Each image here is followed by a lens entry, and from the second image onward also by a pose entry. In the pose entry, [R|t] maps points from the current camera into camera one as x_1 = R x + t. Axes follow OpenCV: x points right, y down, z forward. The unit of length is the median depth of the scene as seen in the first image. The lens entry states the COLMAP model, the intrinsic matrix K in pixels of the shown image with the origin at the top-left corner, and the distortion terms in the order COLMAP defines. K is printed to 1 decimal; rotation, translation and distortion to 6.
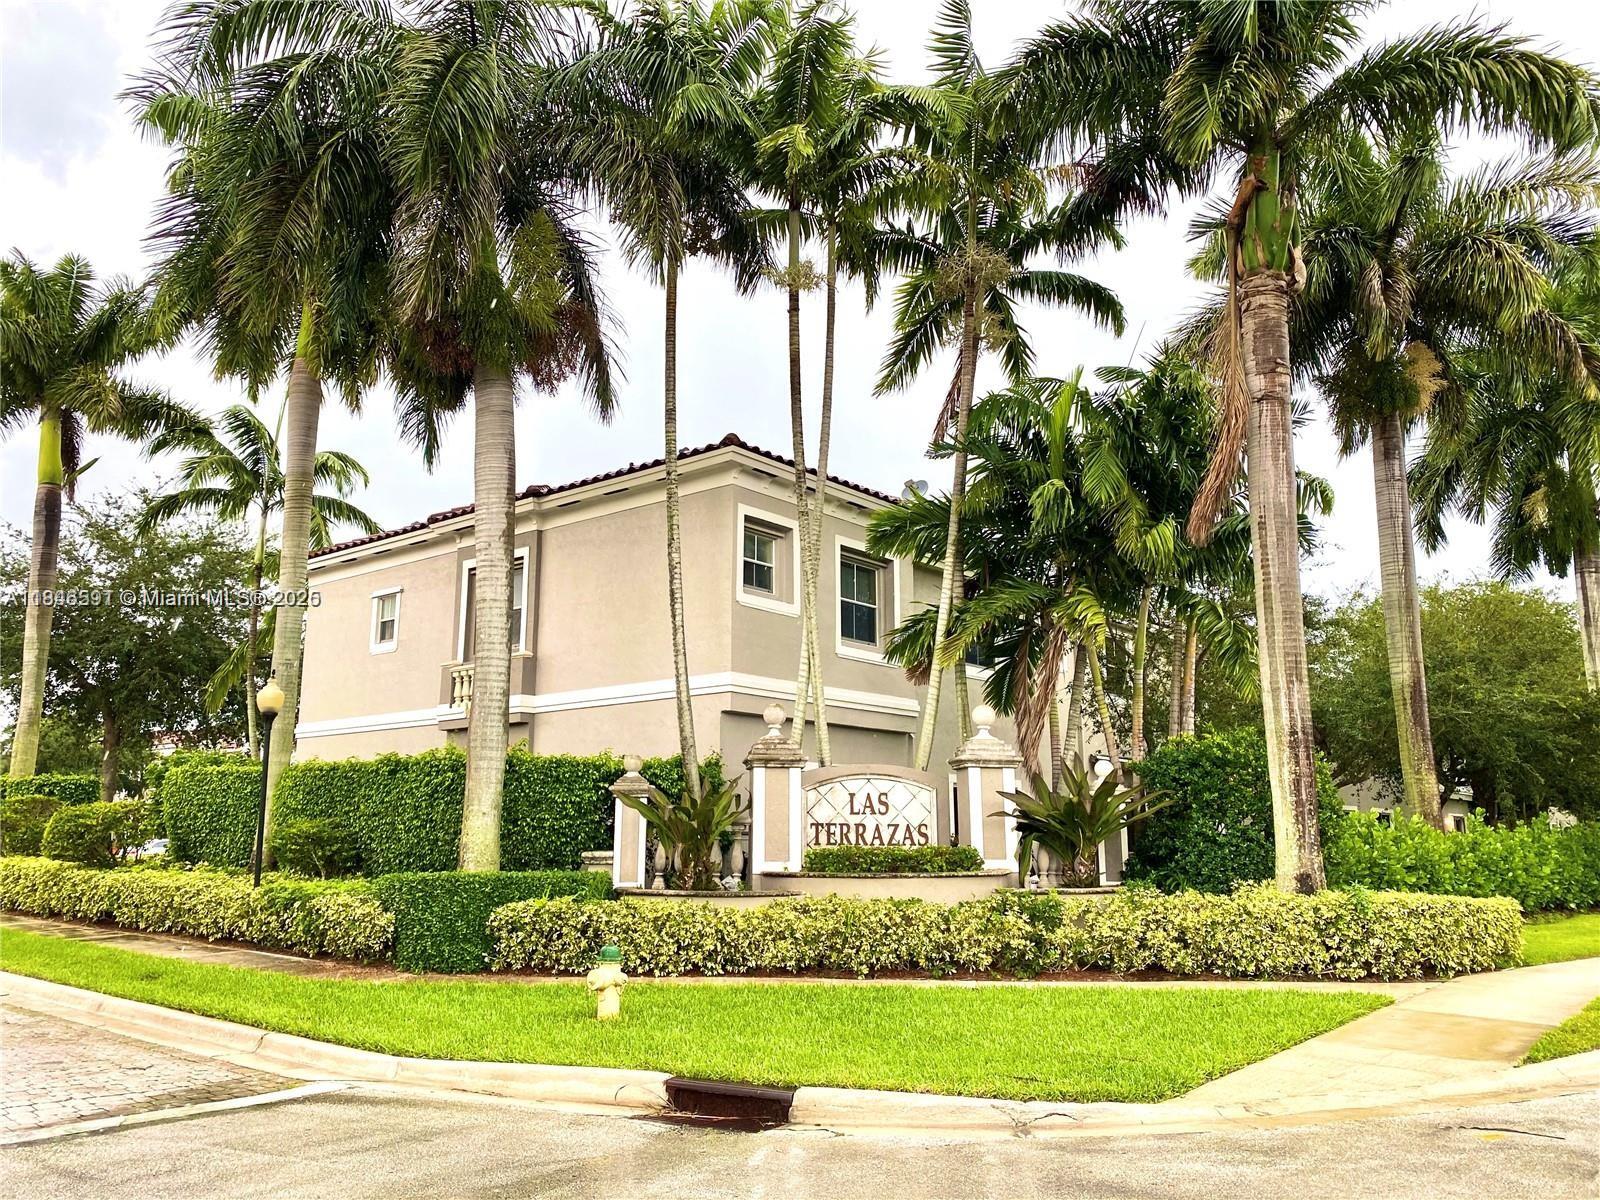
lens RADIAL K [[1207.5, 0, 801.8], [0, 1207.5, 599.7], [0, 0, 1]] dist [0.002057, 0.002586]
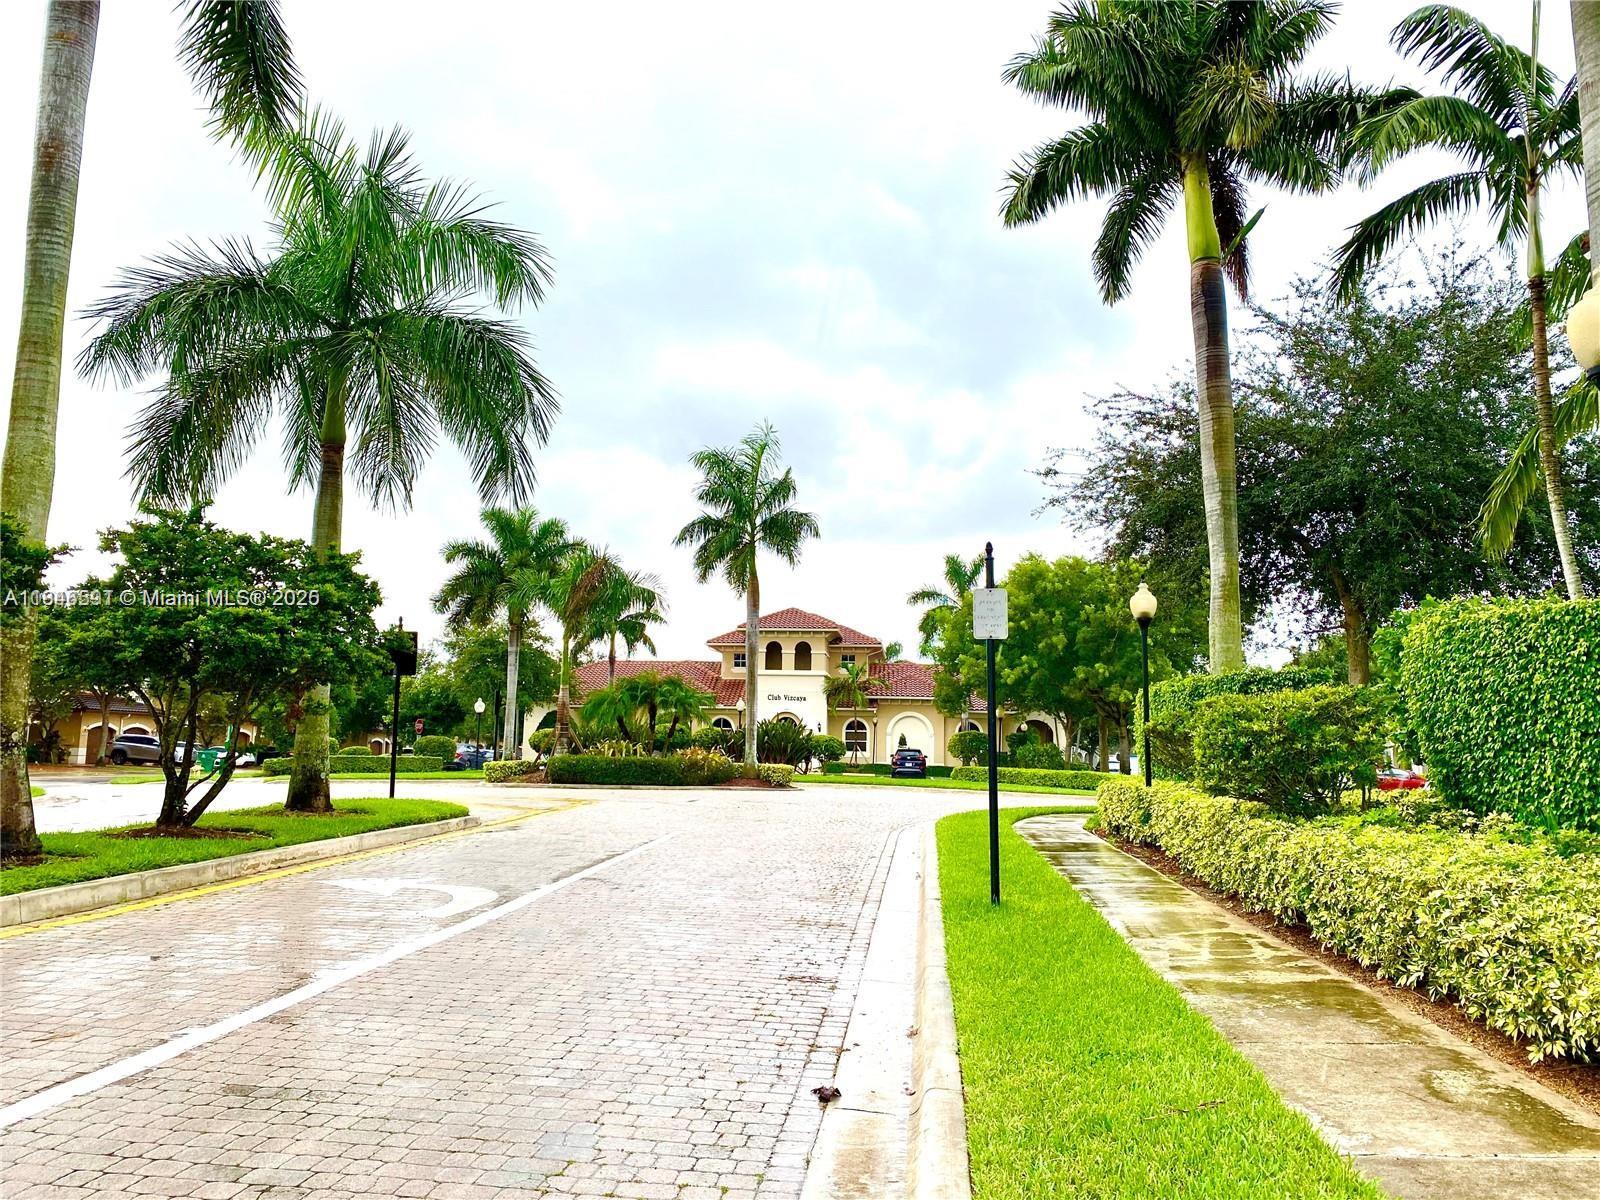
lens RADIAL K [[1207.5, 0, 798.7], [0, 1207.5, 596.5], [0, 0, 1]] dist [0.002057, 0.002586]
pose [[0.543904, -0.099777, -0.833194, -0.253041], [0.144256, 0.989242, -0.024295, 0.109994], [0.826655, -0.106979, 0.552447, 0.543058]]
